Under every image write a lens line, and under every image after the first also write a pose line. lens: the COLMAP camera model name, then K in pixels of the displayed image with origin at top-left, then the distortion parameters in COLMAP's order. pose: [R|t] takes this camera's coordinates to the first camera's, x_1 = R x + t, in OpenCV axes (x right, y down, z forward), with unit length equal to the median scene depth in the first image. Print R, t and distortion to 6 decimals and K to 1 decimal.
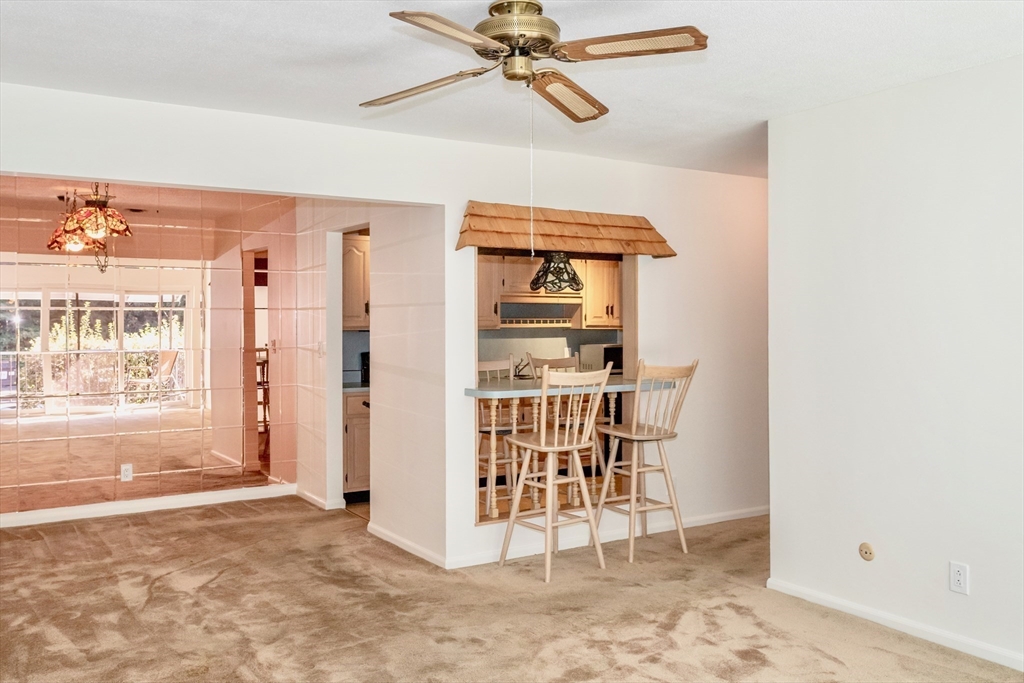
lens RADIAL K [[865.6, 0, 511.9], [0, 865.6, 303.4], [0, 0, 1]] dist [0.037683, 0.003260]
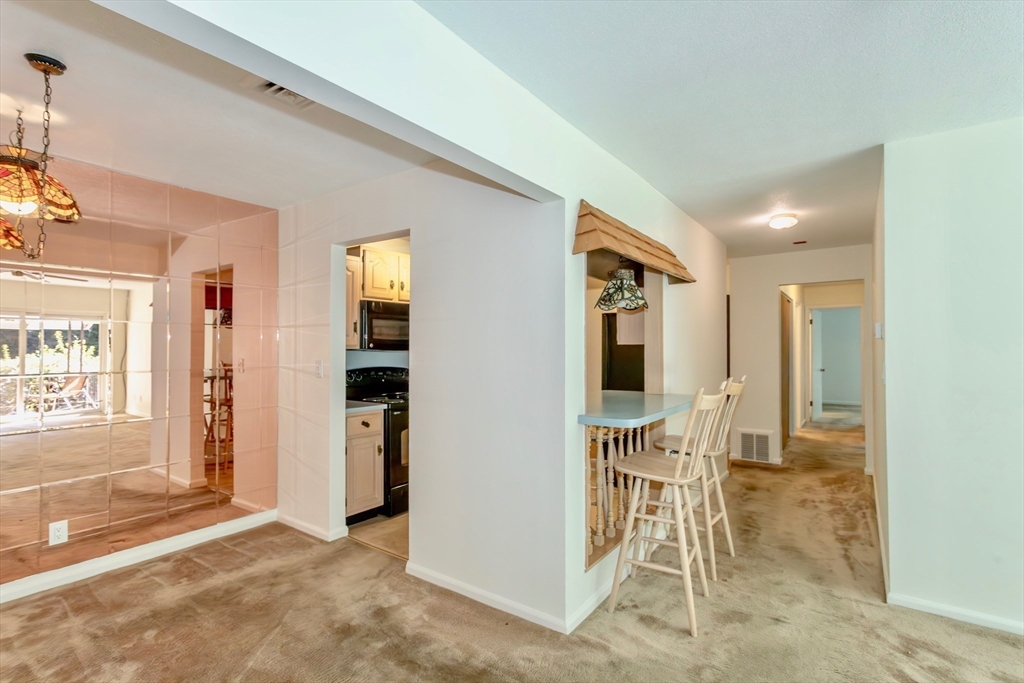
lens RADIAL K [[483.8, 0, 509.0], [0, 483.8, 332.6], [0, 0, 1]] dist [0.005993, 0.000852]
pose [[0.928418, 0.013500, 0.371292, -0.261090], [-0.012524, 0.999909, -0.005041, 0.016546], [-0.371326, 0.000030, 0.928503, 0.506393]]
